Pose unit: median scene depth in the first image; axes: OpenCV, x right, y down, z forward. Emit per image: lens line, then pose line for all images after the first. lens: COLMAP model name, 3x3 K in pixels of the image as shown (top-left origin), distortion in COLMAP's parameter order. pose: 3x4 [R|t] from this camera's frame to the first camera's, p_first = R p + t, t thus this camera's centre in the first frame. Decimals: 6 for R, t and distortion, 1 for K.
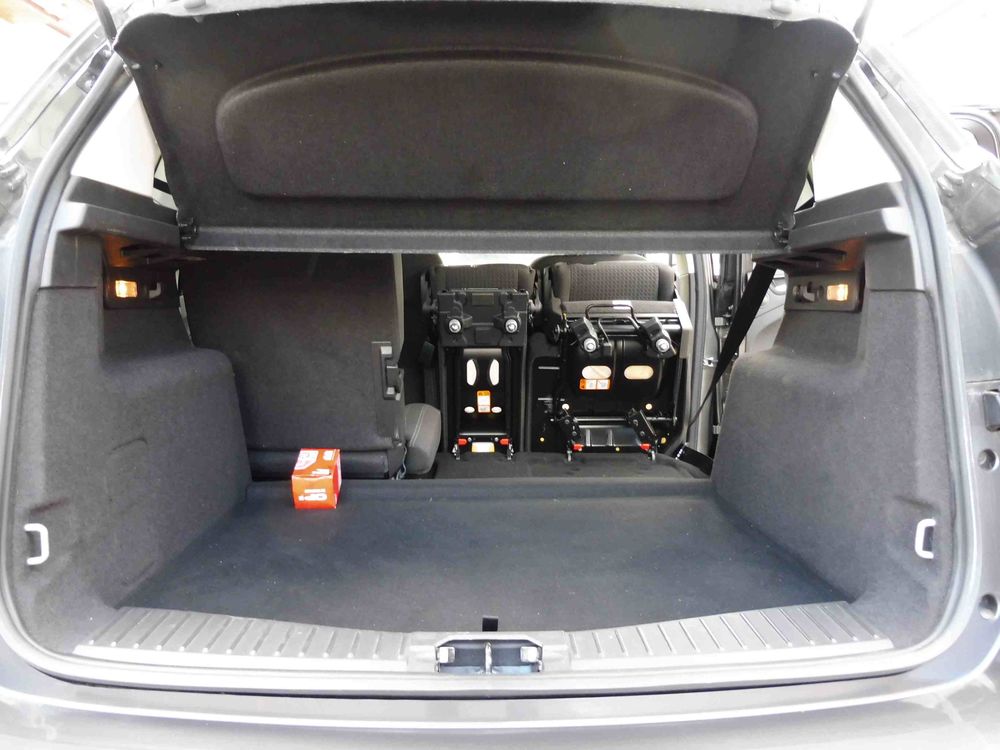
lens RADIAL K [[732.3, 0, 504.1], [0, 732.3, 378.9], [0, 0, 1]] dist [-0.027938, 0.001997]
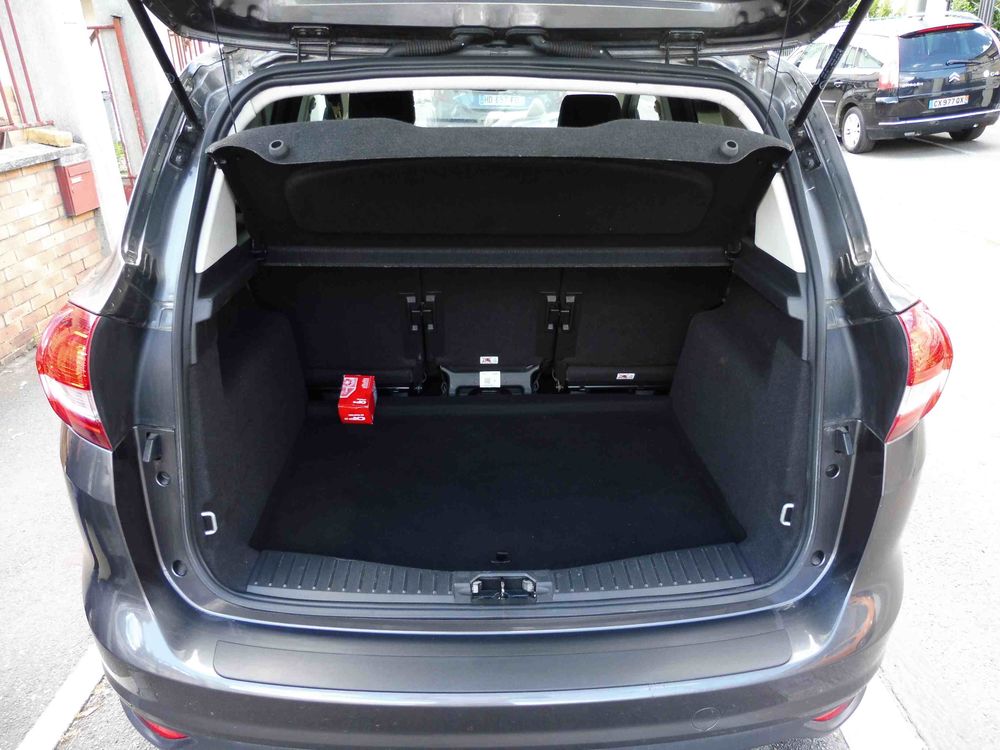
lens RADIAL K [[744.2, 0, 497.2], [0, 744.2, 378.6], [0, 0, 1]] dist [-0.025552, -0.006150]
pose [[0.999922, 0.001184, 0.012398, -0.052953], [-0.004974, 0.950589, 0.310412, -0.547338], [-0.011418, -0.310450, 0.950521, -0.403184]]
